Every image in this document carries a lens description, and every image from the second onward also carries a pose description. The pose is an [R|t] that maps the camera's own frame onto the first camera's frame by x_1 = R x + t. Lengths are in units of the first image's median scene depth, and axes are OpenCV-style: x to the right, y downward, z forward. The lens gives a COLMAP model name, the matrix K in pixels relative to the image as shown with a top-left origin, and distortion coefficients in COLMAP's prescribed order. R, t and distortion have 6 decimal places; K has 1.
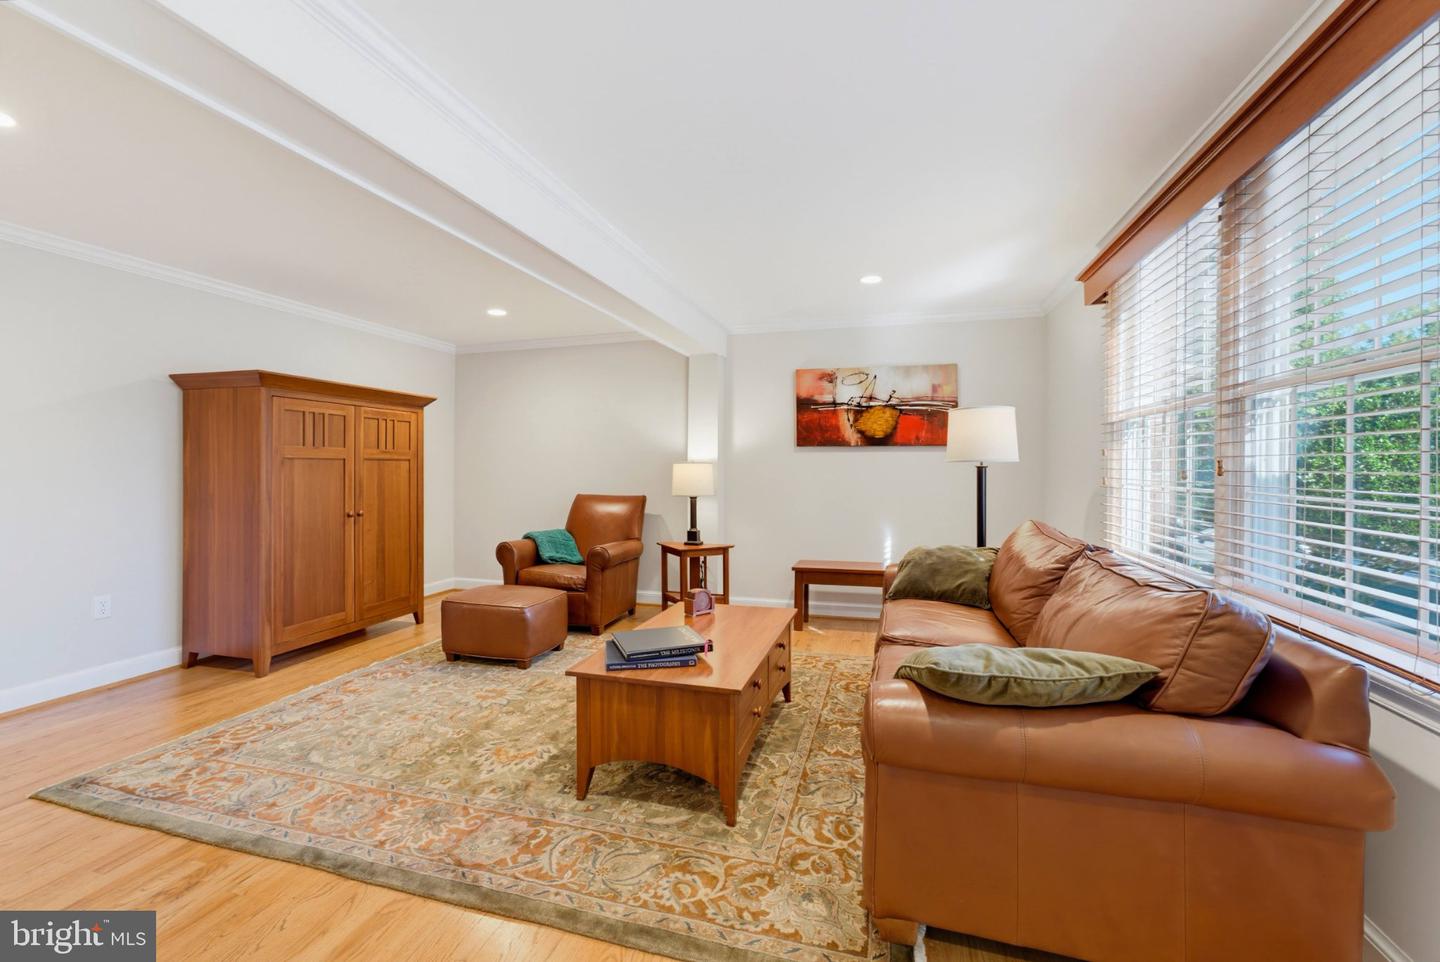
lens RADIAL K [[584.1, 0, 730.6], [0, 584.1, 477.0], [0, 0, 1]] dist [-0.013228, 0.008642]
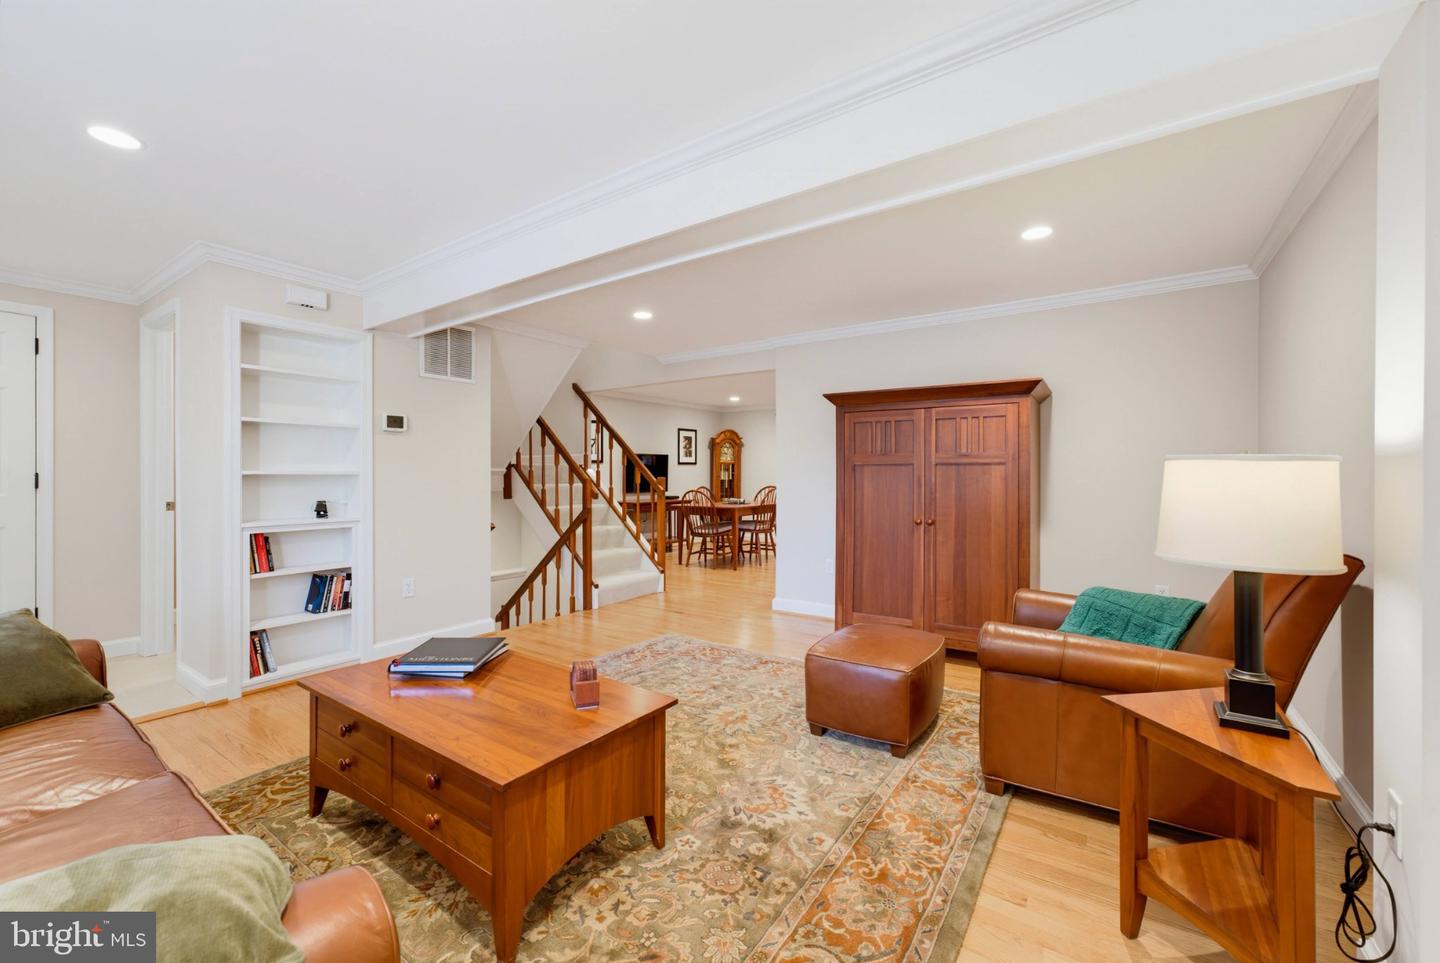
lens RADIAL K [[584.1, 0, 717.1], [0, 584.1, 474.8], [0, 0, 1]] dist [-0.013228, 0.008642]
pose [[-0.334120, -0.002182, -0.942528, 0.496603], [-0.013909, 0.999900, 0.002616, -0.015578], [0.942428, 0.013983, -0.334117, 1.349487]]
